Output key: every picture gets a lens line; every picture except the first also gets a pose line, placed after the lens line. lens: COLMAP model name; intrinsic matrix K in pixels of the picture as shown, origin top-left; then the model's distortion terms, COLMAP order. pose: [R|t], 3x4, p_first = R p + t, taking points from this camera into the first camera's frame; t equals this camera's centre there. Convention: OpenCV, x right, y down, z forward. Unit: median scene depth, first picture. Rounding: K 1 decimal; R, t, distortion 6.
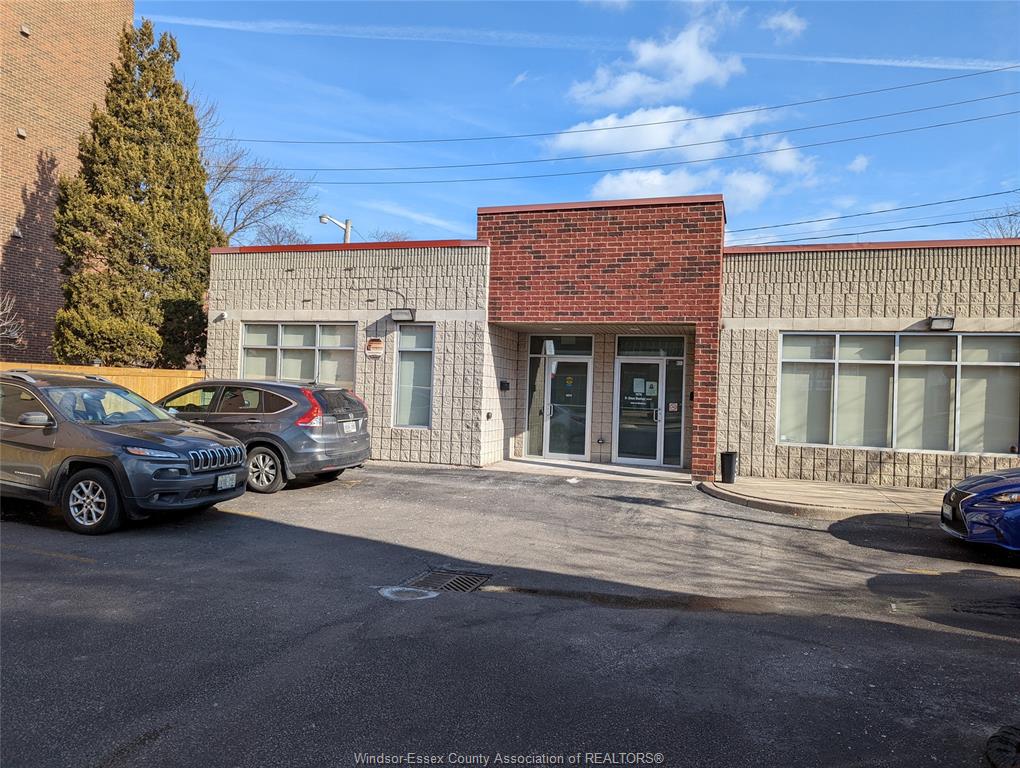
lens RADIAL K [[721.4, 0, 501.6], [0, 721.4, 378.8], [0, 0, 1]] dist [0.053197, -0.039025]
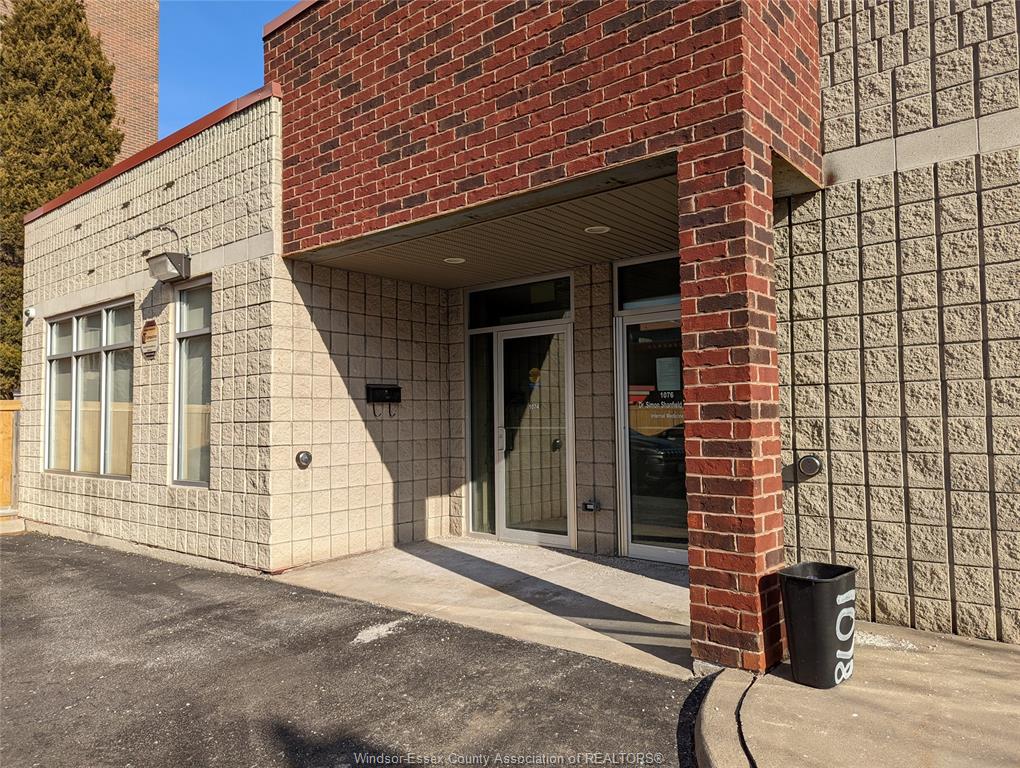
lens RADIAL K [[721.4, 0, 502.3], [0, 721.4, 380.6], [0, 0, 1]] dist [0.053197, -0.039025]
pose [[0.923773, -0.067910, -0.376871, 0.281487], [0.053533, 0.997387, -0.048504, 0.030783], [0.379180, 0.024631, 0.924995, 0.617169]]
